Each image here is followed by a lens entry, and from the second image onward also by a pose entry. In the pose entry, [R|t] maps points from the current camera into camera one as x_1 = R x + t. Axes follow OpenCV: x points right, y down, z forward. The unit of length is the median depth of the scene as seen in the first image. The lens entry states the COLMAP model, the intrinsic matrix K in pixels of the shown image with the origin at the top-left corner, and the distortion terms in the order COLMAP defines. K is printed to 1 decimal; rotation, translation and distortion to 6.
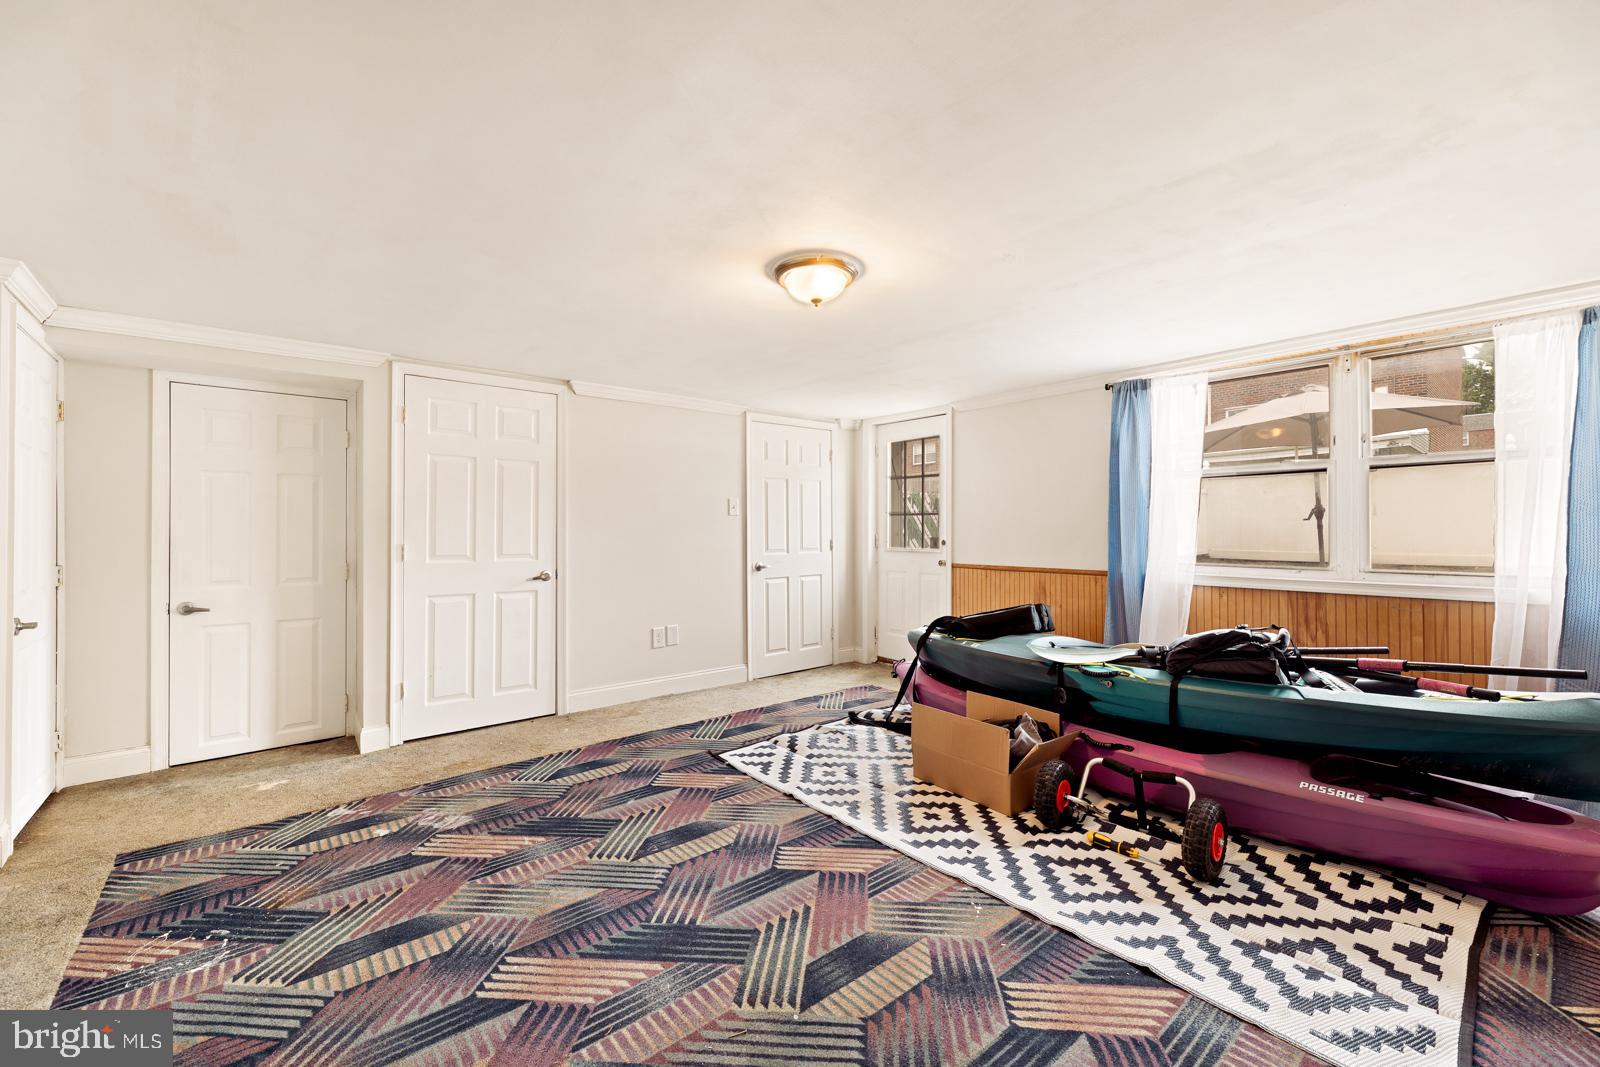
lens RADIAL K [[651.6, 0, 799.8], [0, 651.6, 513.1], [0, 0, 1]] dist [0.001925, 0.000270]
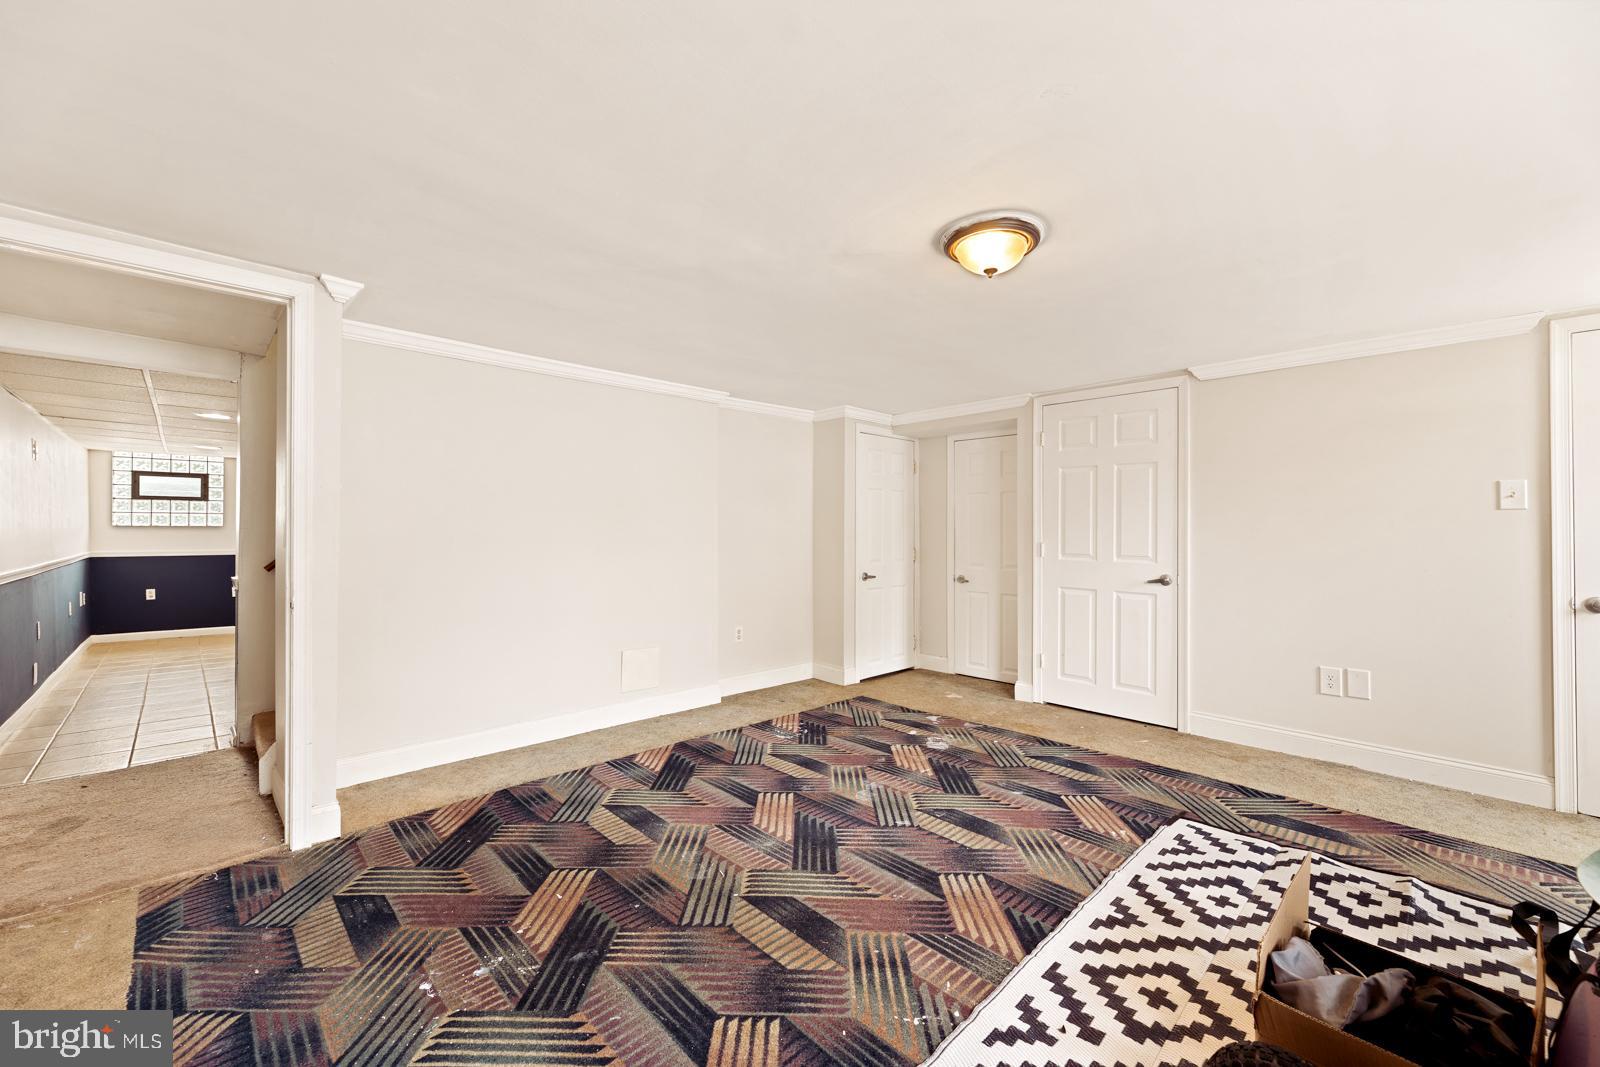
lens RADIAL K [[638.5, 0, 808.1], [0, 638.5, 535.1], [0, 0, 1]] dist [-0.000357, 0.000149]
pose [[0.076596, 0.012106, -0.996989, 0.653260], [0.025406, 0.999578, 0.014090, 0.002838], [0.996739, -0.026408, 0.076256, 0.527171]]
